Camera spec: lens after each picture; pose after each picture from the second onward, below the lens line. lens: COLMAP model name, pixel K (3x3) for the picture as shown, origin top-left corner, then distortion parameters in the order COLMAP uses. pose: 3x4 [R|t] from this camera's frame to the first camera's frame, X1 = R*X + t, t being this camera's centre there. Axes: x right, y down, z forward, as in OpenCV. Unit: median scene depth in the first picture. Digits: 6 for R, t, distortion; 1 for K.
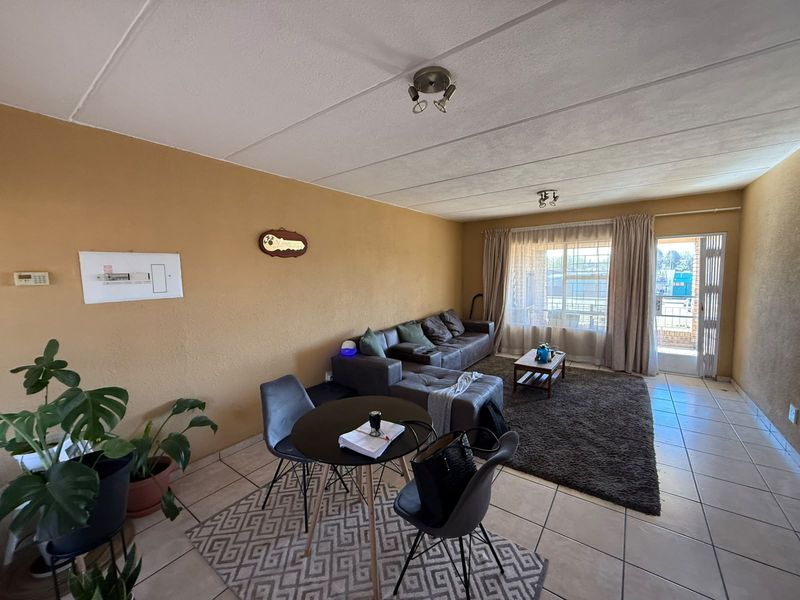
lens RADIAL K [[318.8, 0, 399.4], [0, 318.8, 300.0], [0, 0, 1]] dist [-0.001258, 0.000347]
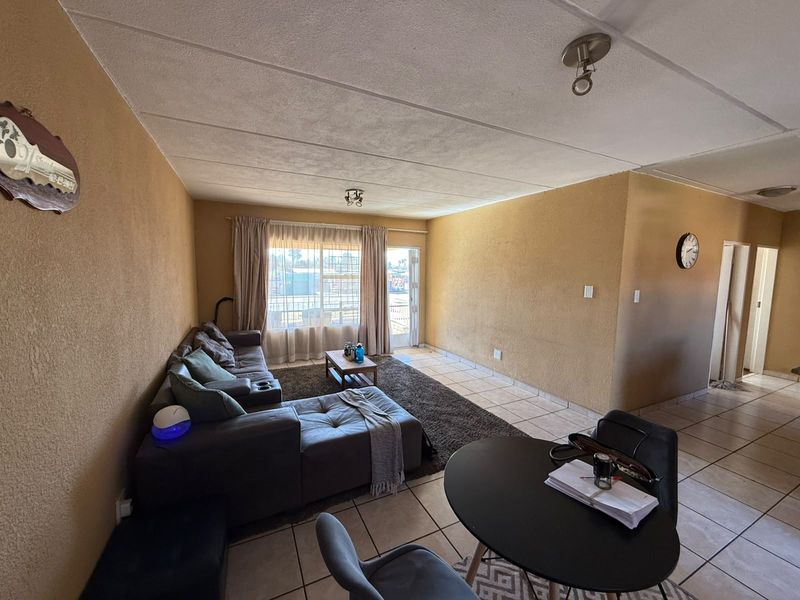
lens RADIAL K [[318.8, 0, 398.3], [0, 318.8, 300.1], [0, 0, 1]] dist [-0.001258, 0.000347]
pose [[0.463491, -0.059336, 0.884113, -0.329983], [0.056690, 0.997697, 0.037240, -0.024674], [-0.884286, 0.032860, 0.465787, 0.372924]]
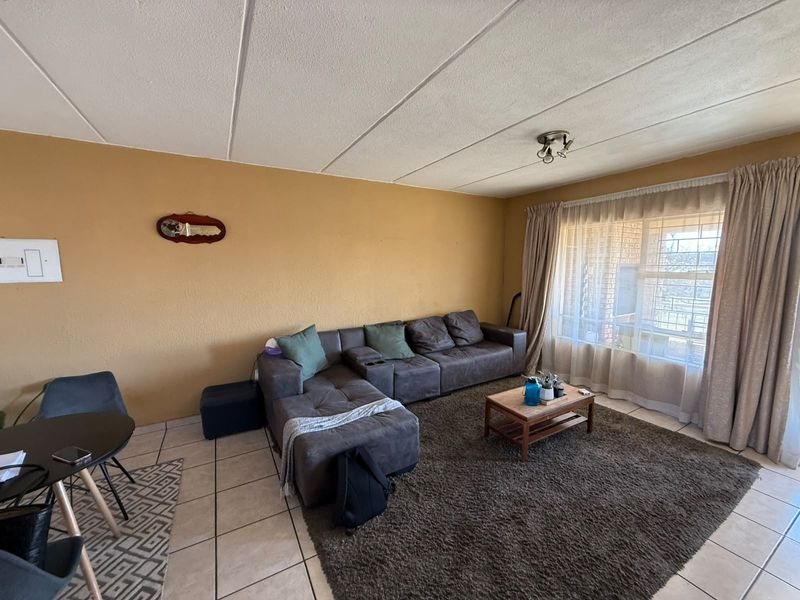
lens RADIAL K [[318.8, 0, 398.3], [0, 318.8, 300.9], [0, 0, 1]] dist [-0.001258, 0.000347]
pose [[0.913336, 0.065926, -0.401834, 0.400836], [-0.051854, 0.997603, 0.045809, -0.027306], [0.403891, -0.021002, 0.914566, 0.263643]]
